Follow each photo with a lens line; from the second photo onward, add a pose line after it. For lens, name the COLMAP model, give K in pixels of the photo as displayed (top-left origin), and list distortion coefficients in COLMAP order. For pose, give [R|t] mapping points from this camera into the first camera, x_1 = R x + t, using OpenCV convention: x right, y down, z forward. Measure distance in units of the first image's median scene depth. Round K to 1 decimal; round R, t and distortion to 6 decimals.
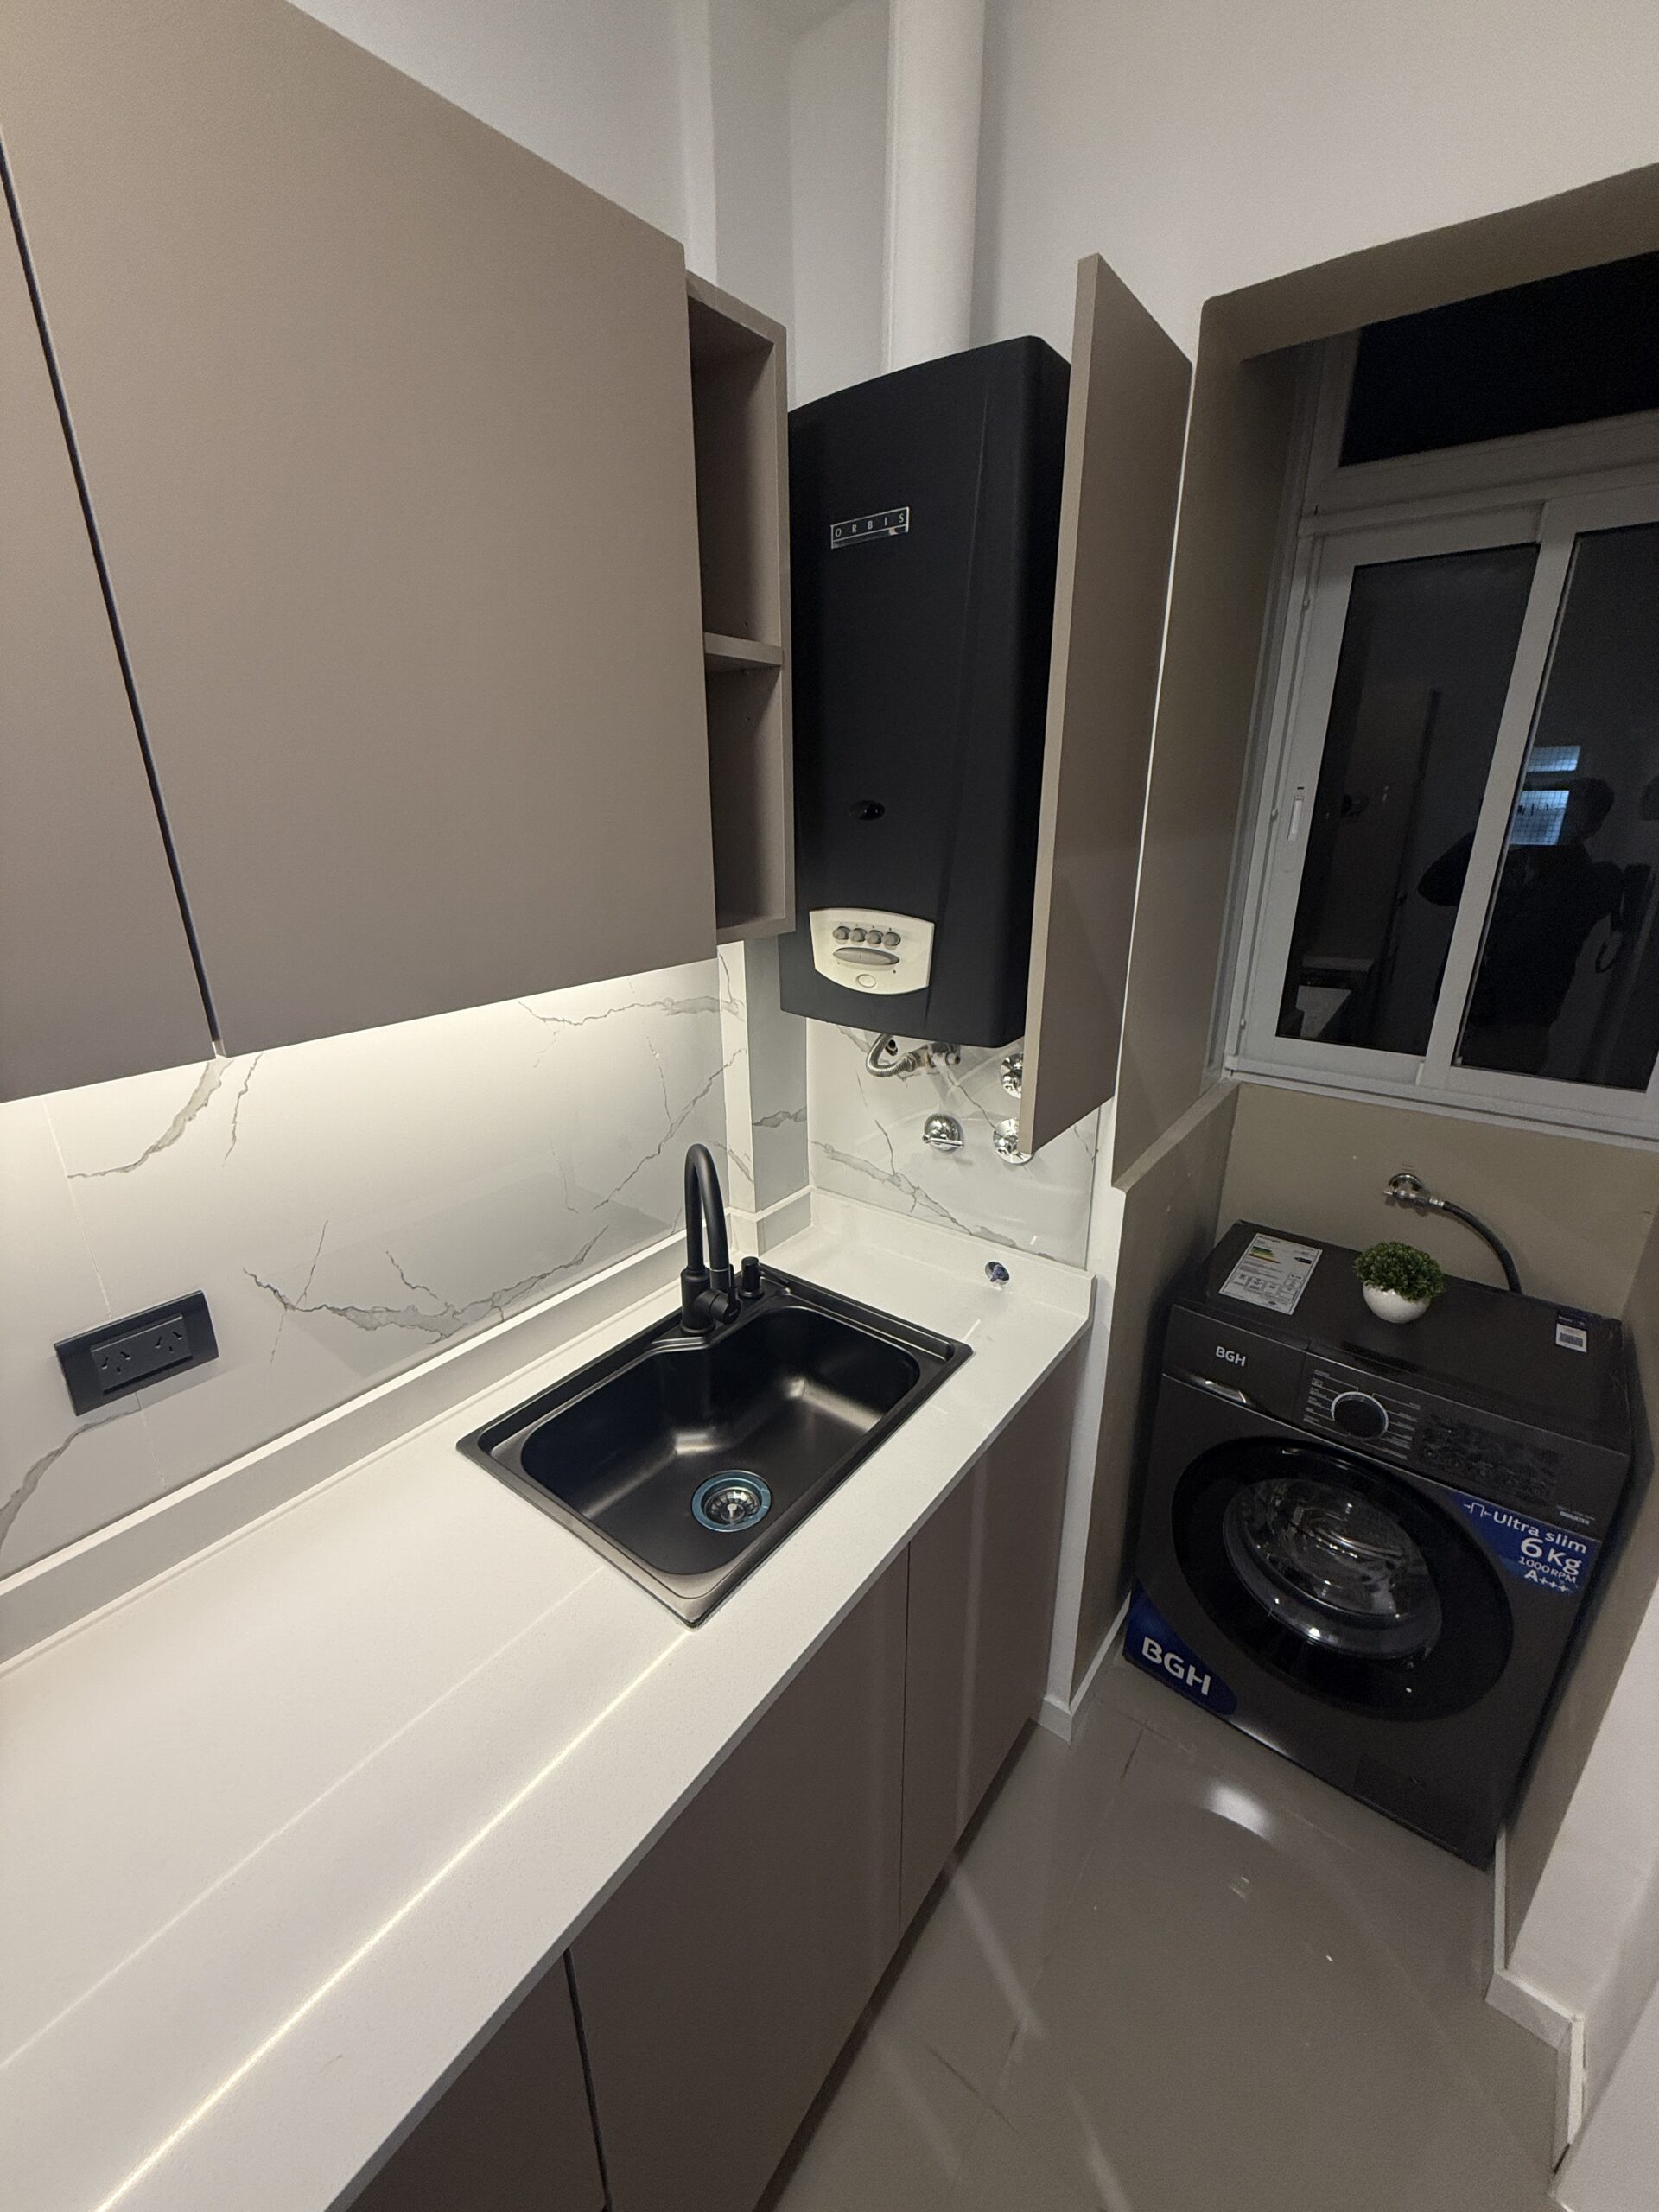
lens RADIAL K [[882.8, 0, 827.8], [0, 882.8, 1100.3], [0, 0, 1]] dist [-0.001152, 0.000540]
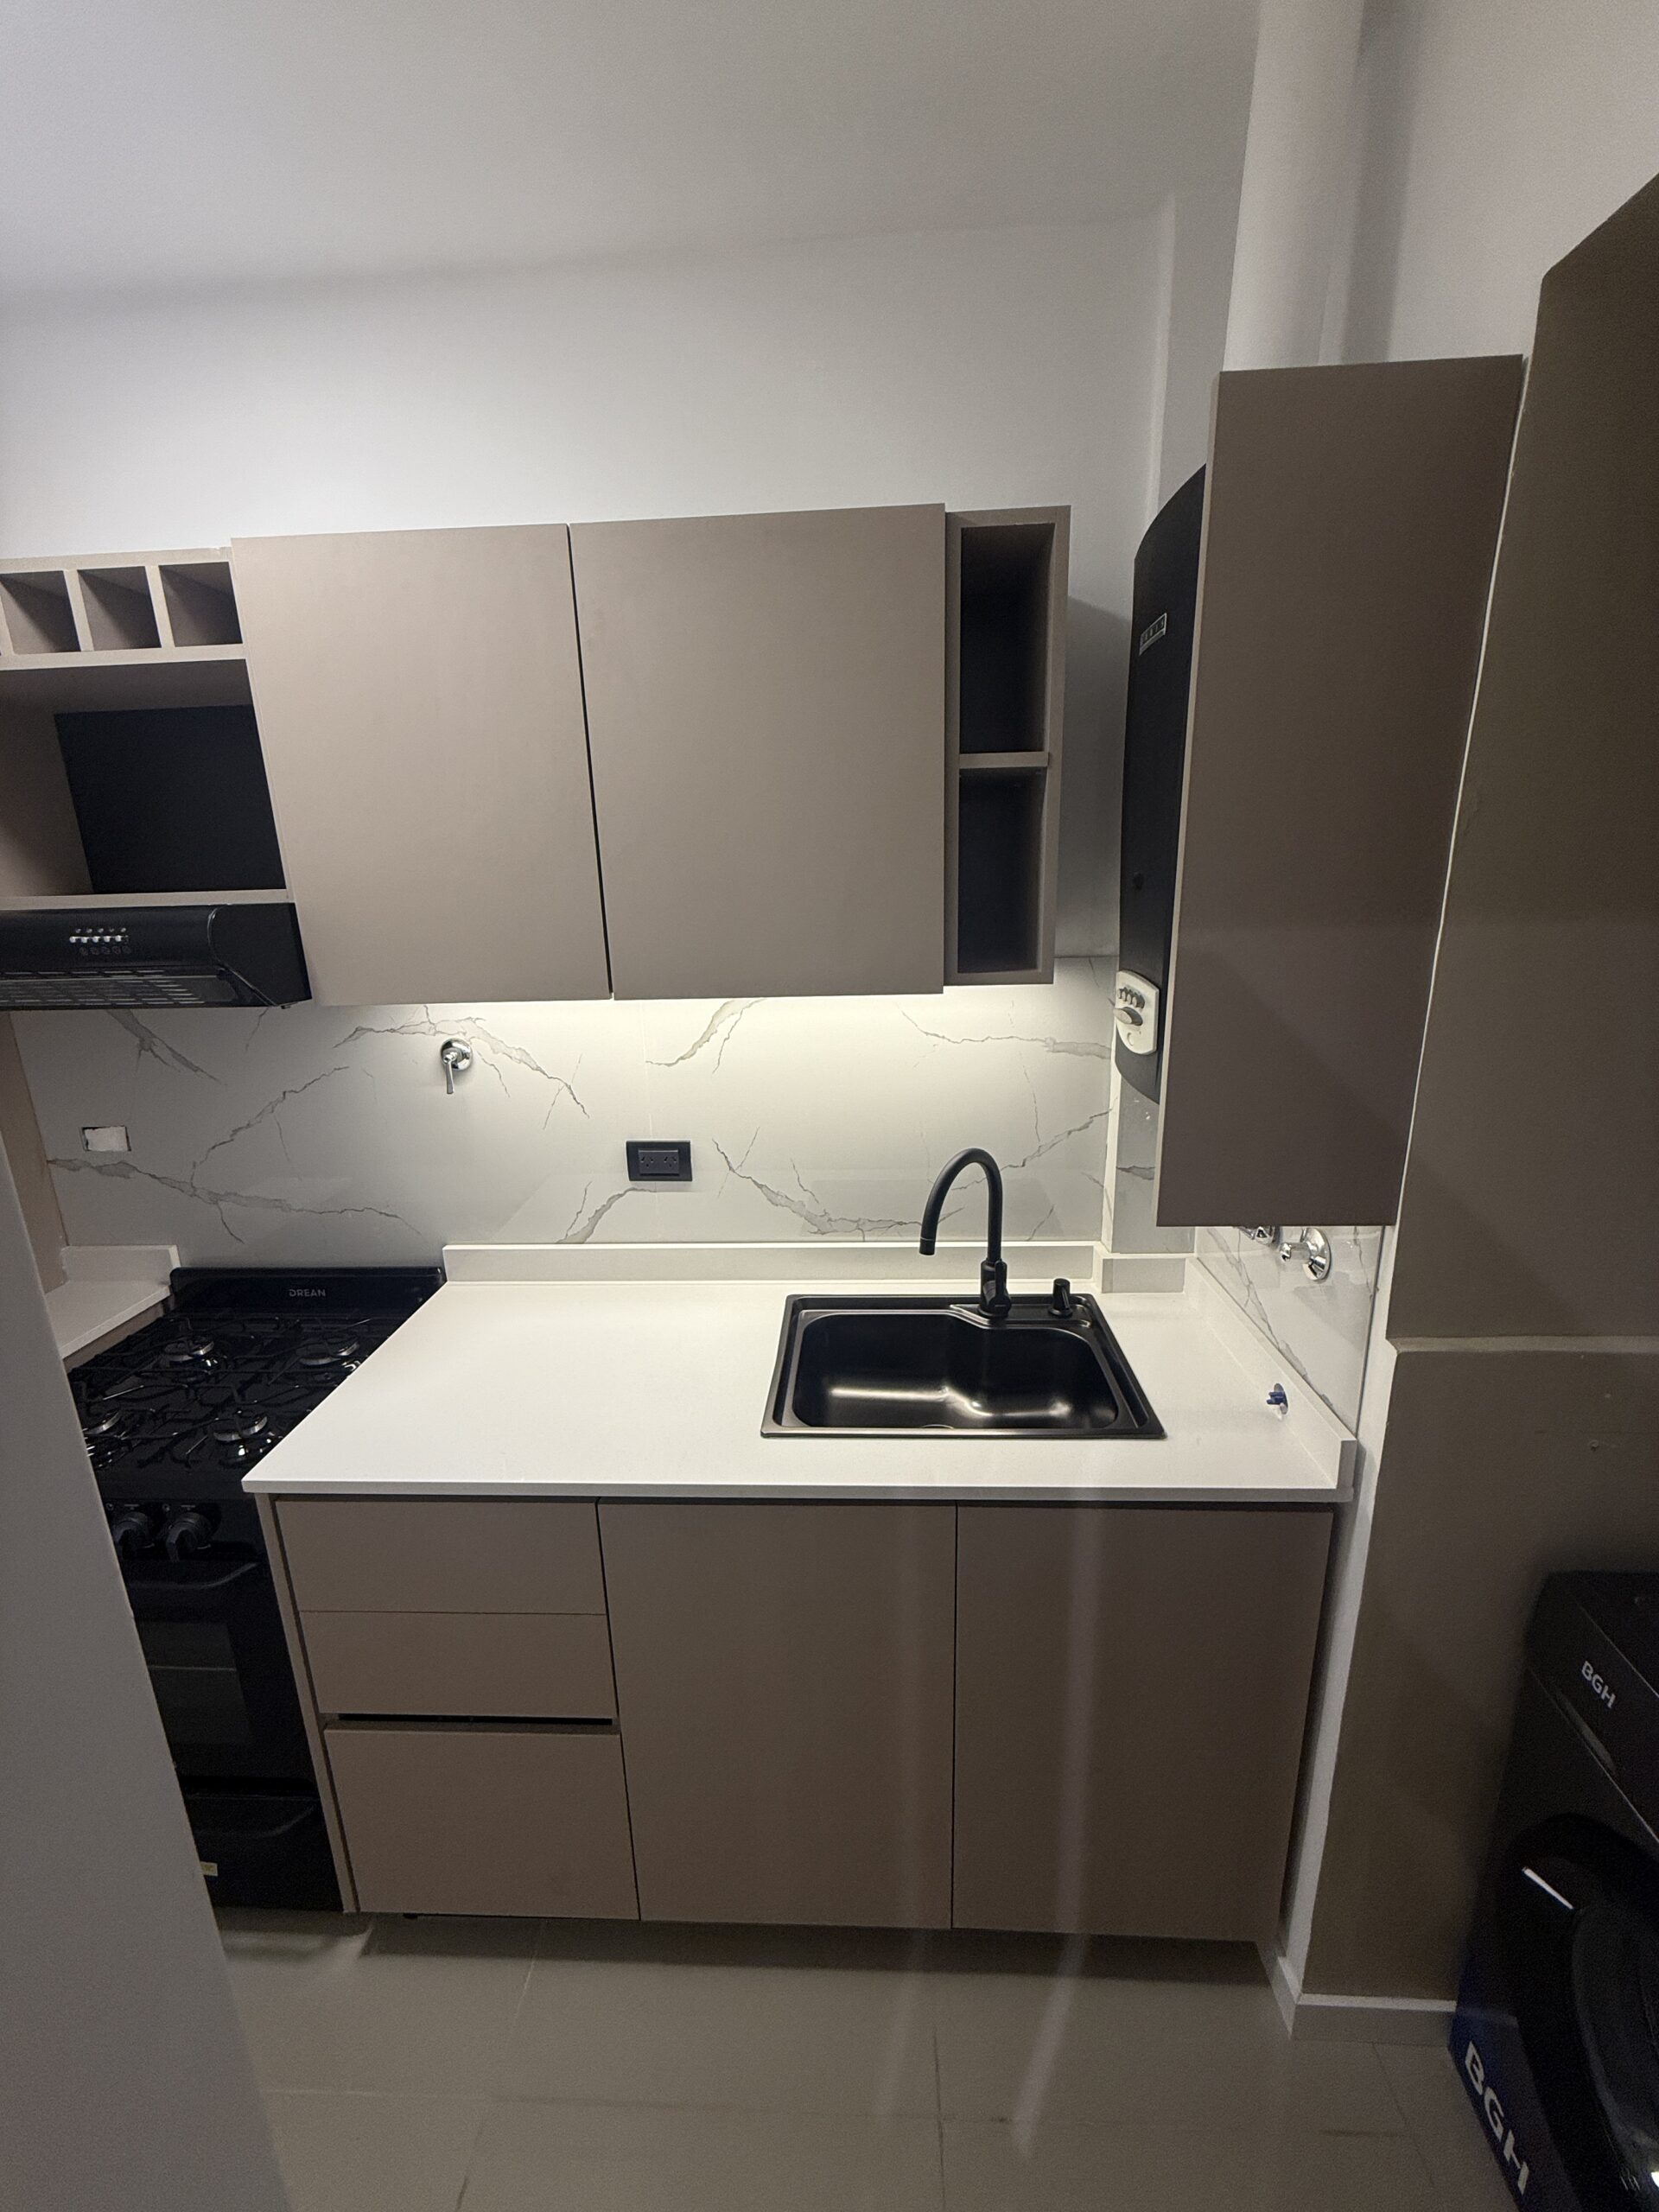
lens RADIAL K [[882.8, 0, 830.3], [0, 882.8, 1101.4], [0, 0, 1]] dist [-0.001152, 0.000540]
pose [[0.569514, 0.198365, -0.797688, 0.600207], [-0.249697, 0.966335, 0.062030, -0.033364], [0.783138, 0.163854, 0.599872, 0.079138]]
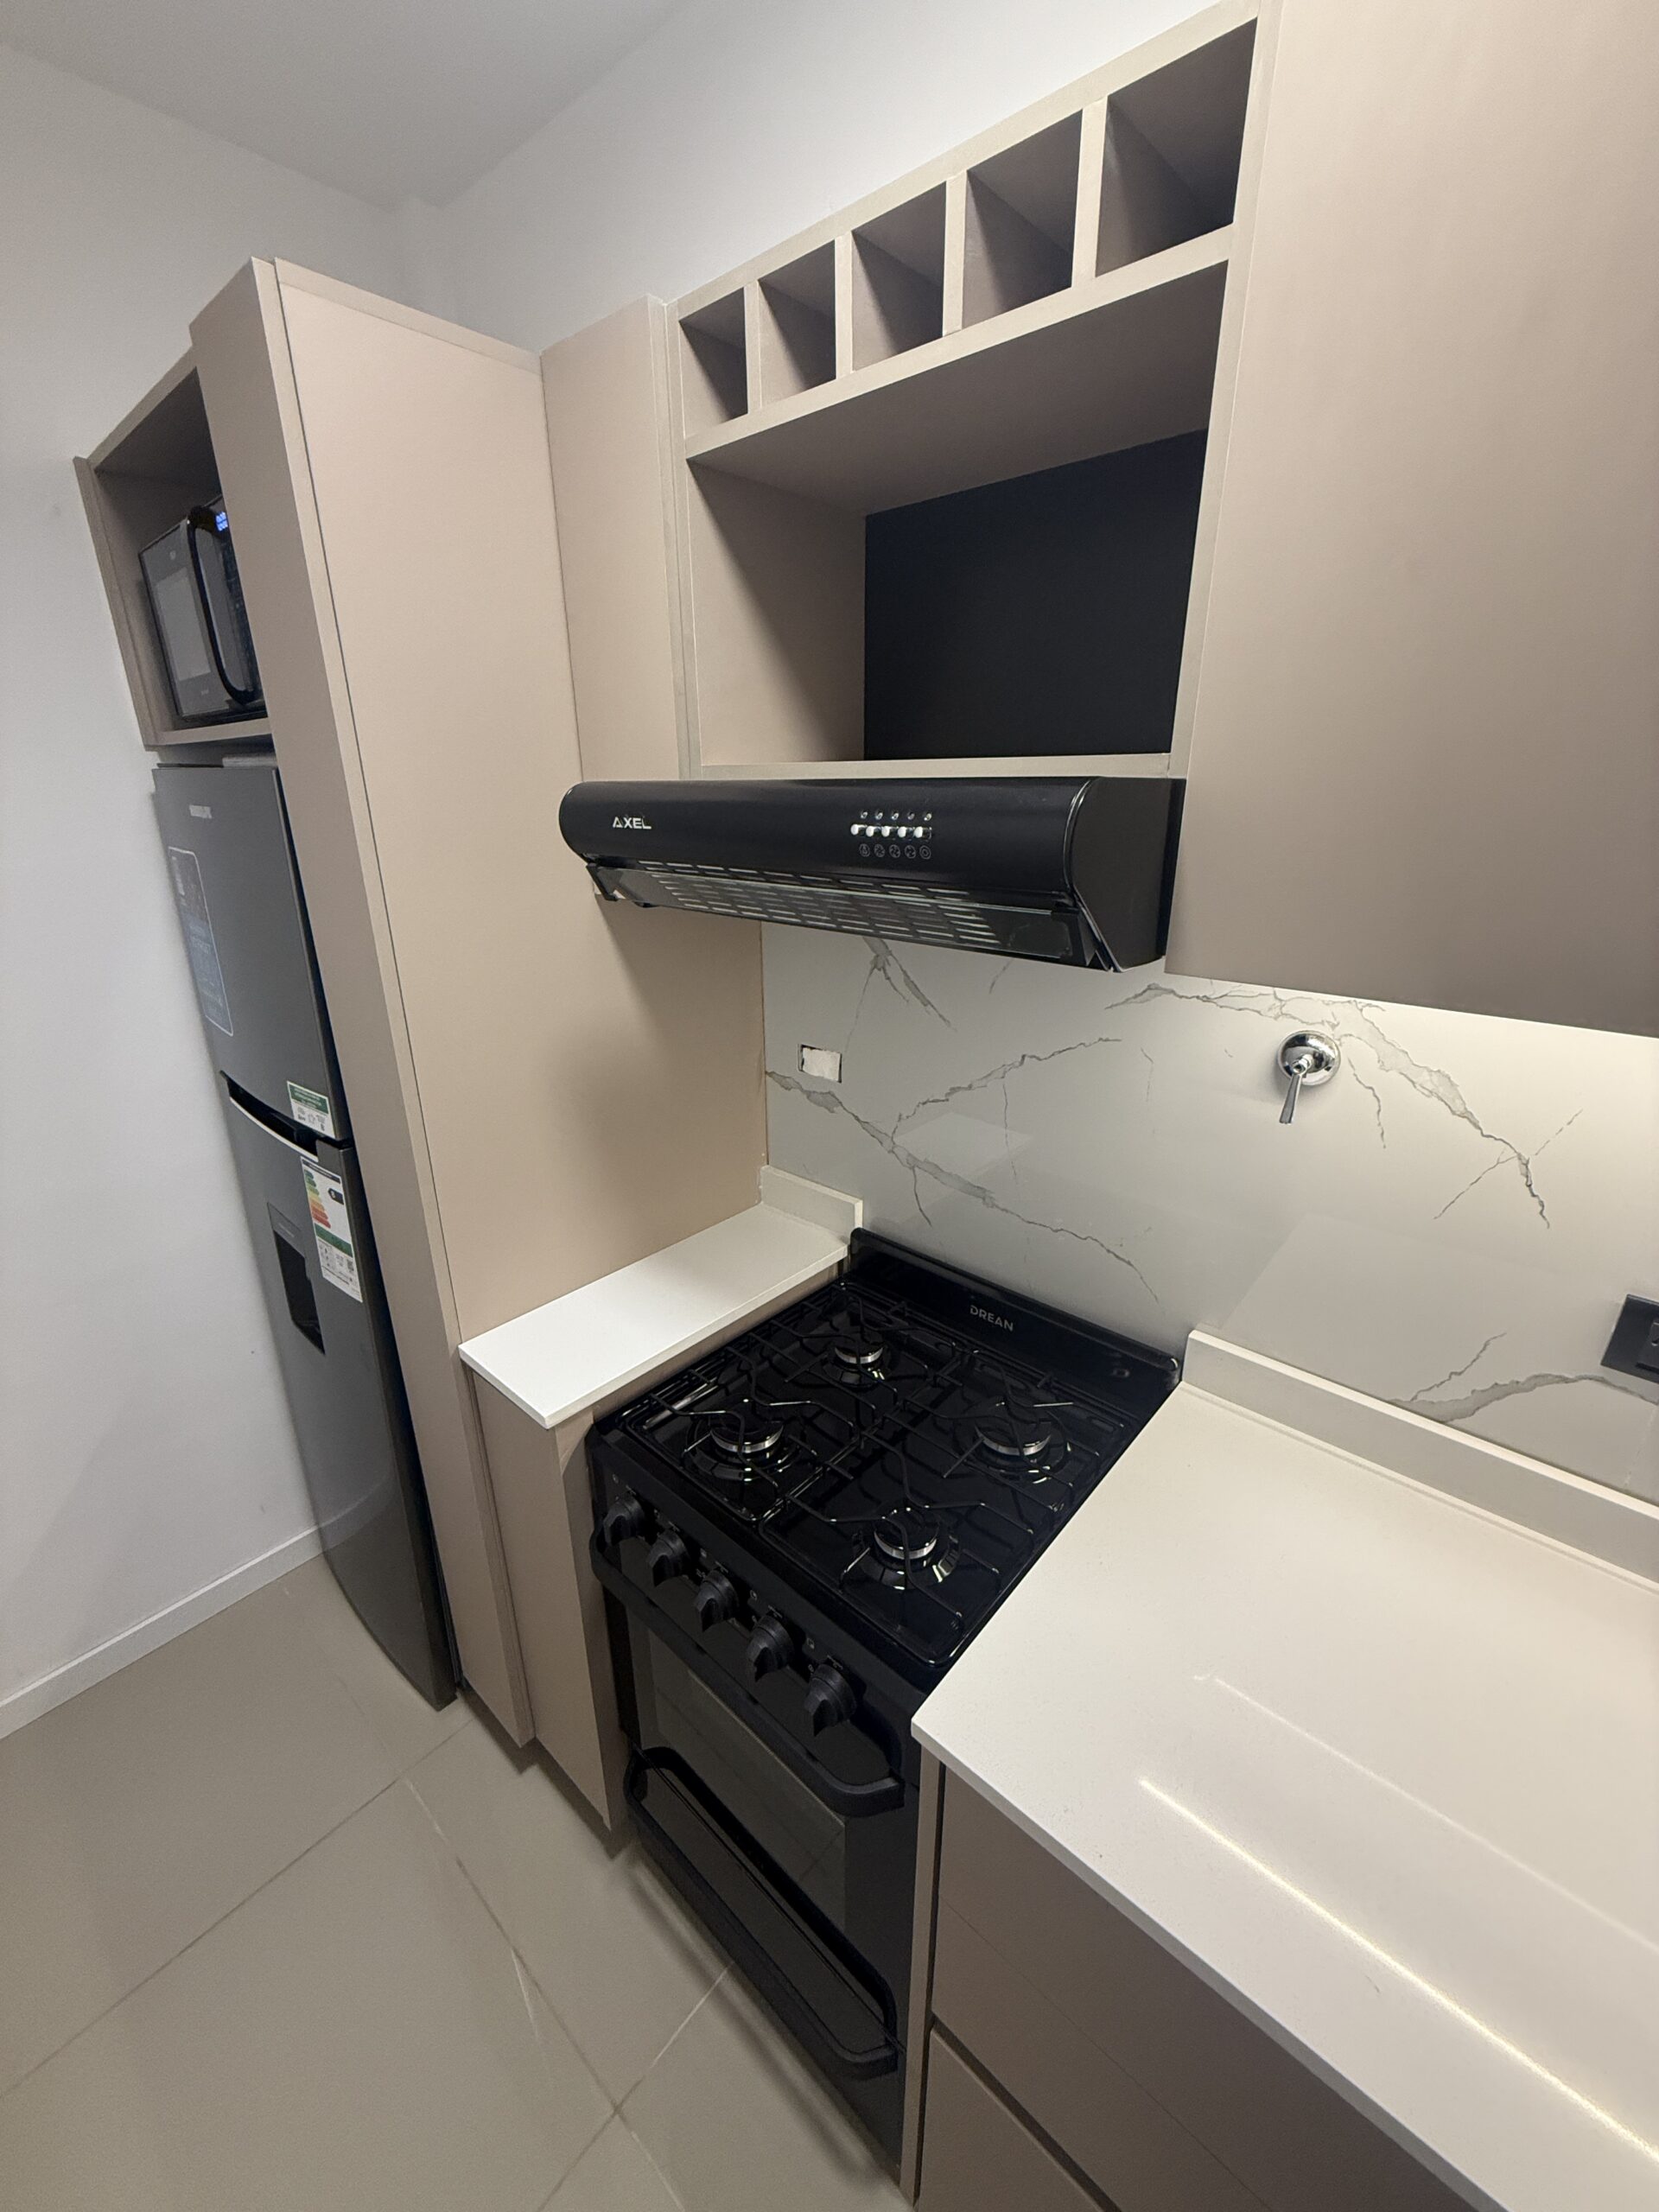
lens RADIAL K [[882.8, 0, 829.9], [0, 882.8, 1100.8], [0, 0, 1]] dist [-0.001152, 0.000540]
pose [[-0.073875, 0.349504, -0.934018, 0.035865], [-0.322233, 0.877973, 0.354019, 0.010549], [0.943774, 0.327124, 0.047761, 0.007991]]
